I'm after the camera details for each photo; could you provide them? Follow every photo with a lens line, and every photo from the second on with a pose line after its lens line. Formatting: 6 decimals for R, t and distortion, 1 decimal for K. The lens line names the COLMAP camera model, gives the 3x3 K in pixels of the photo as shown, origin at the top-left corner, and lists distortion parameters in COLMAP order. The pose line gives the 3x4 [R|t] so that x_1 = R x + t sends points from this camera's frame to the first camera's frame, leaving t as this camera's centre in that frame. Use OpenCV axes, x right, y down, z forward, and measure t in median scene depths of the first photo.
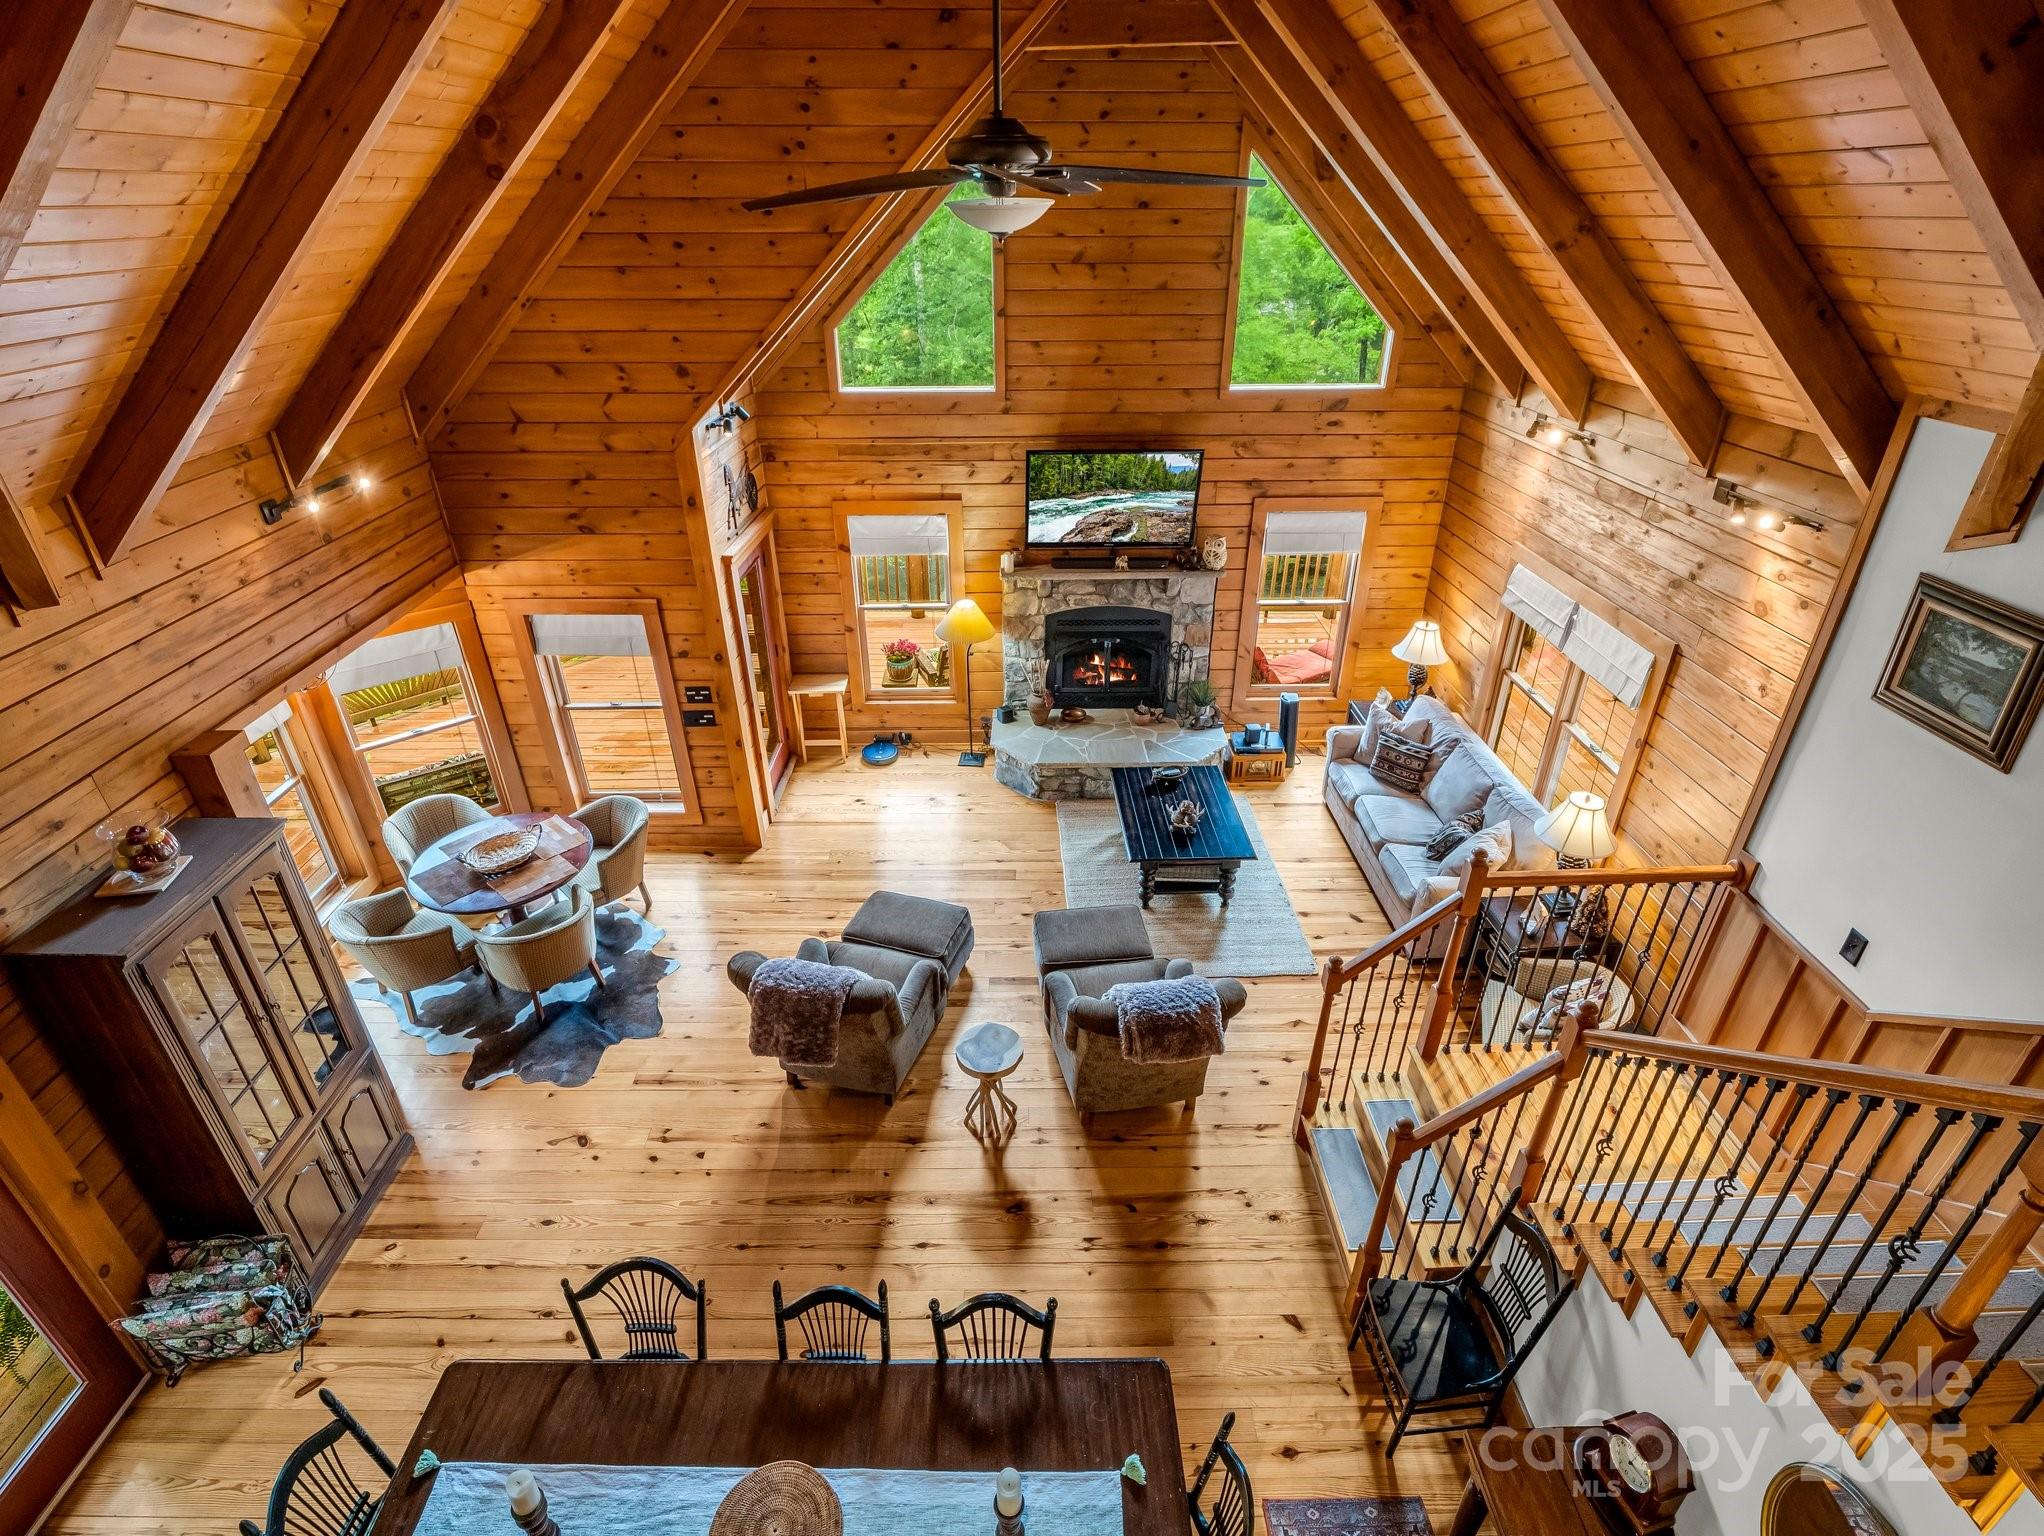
lens RADIAL K [[999.3, 0, 1020.6], [0, 999.3, 758.8], [0, 0, 1]] dist [-0.017725, 0.001551]
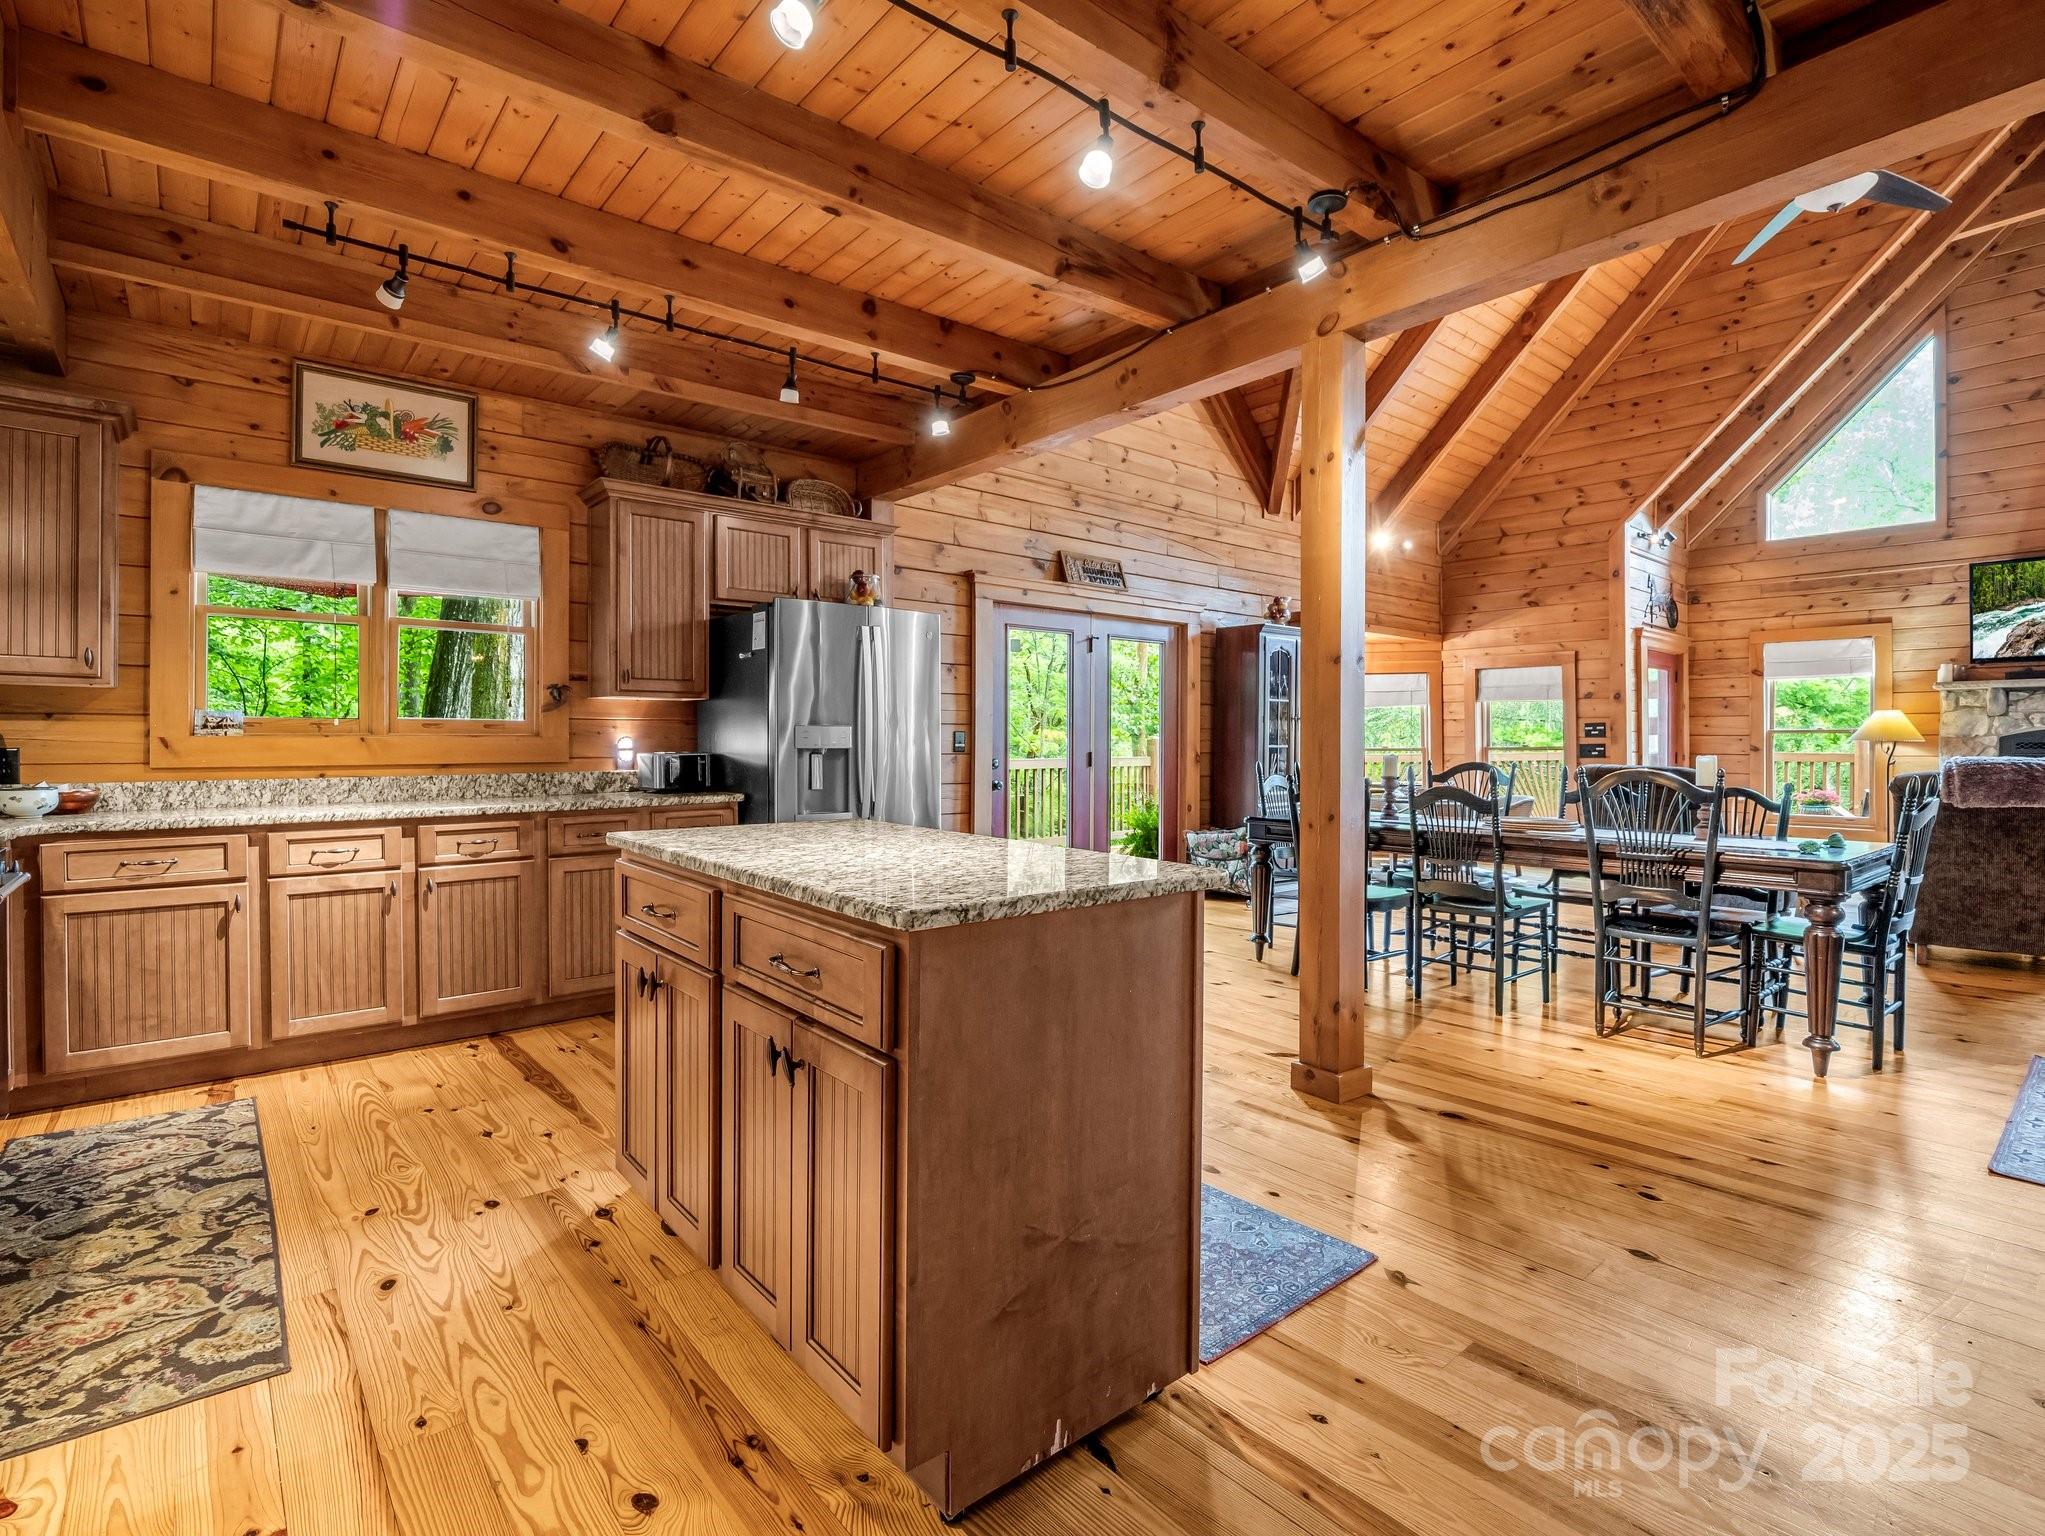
lens RADIAL K [[999.7, 0, 1023.3], [0, 999.7, 754.1], [0, 0, 1]] dist [-0.017725, 0.001551]
pose [[0.640411, 0.008988, -0.767980, 0.164564], [-0.374426, 0.876709, -0.301970, 0.554602], [0.670581, 0.480937, 0.564819, -0.169223]]
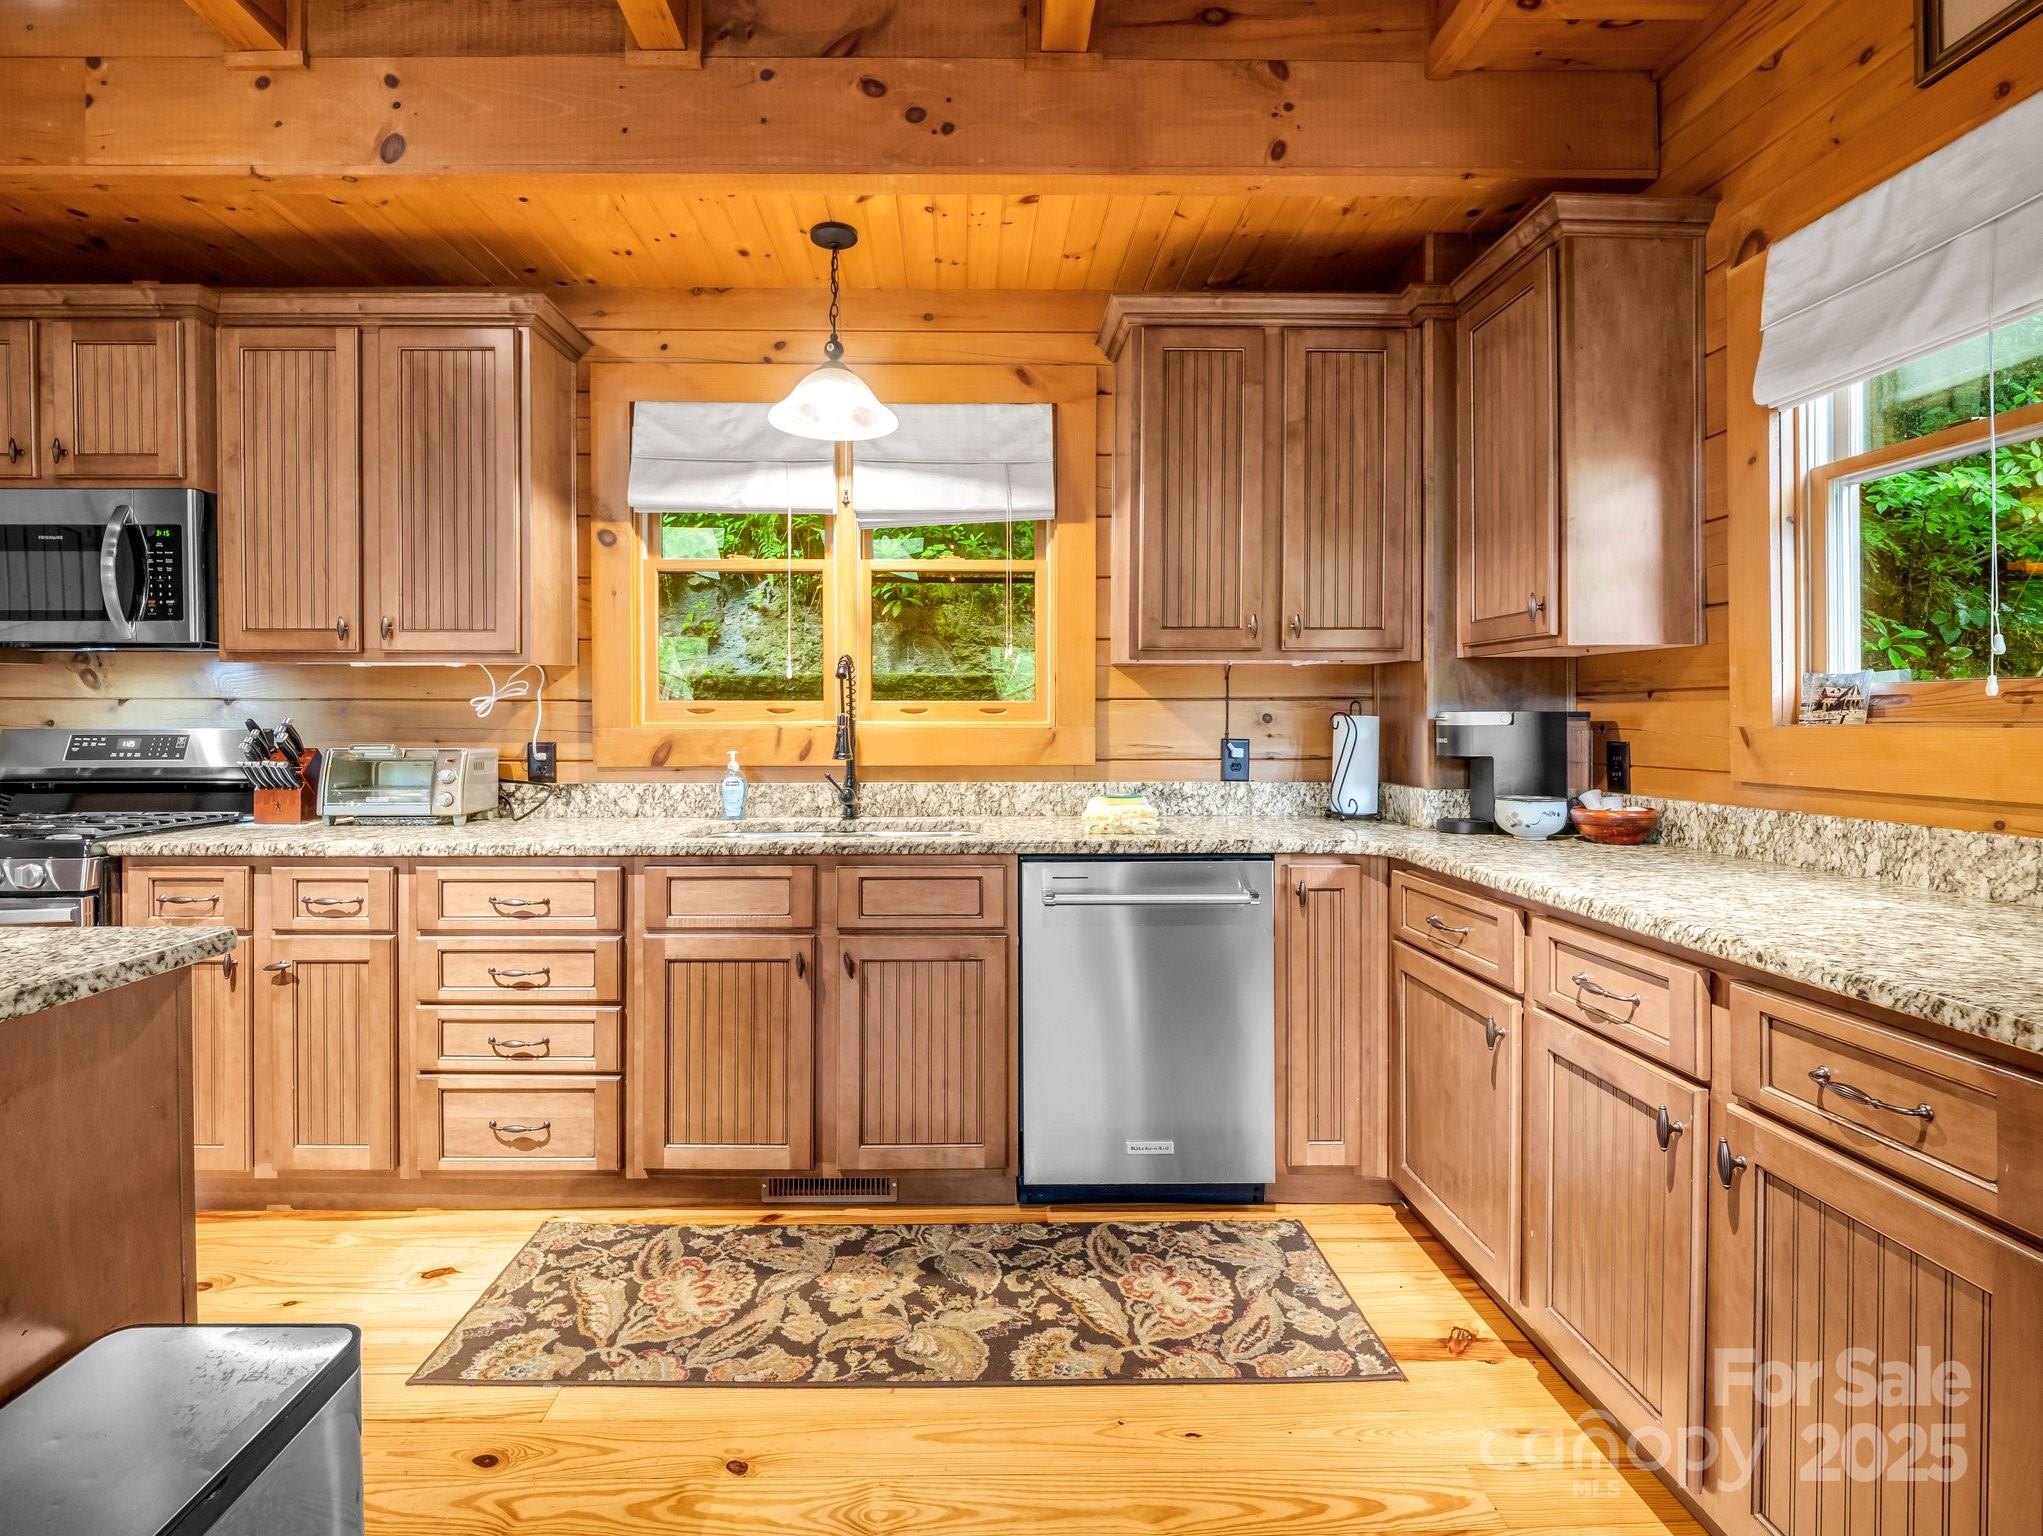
lens RADIAL K [[998.8, 0, 929.5], [0, 998.8, 718.9], [0, 0, 1]] dist [-0.017725, 0.001551]
pose [[-0.999963, -0.000758, -0.008555, -0.239582], [-0.004820, 0.873930, 0.486027, 0.433273], [0.007108, 0.486051, -0.873902, 0.039889]]
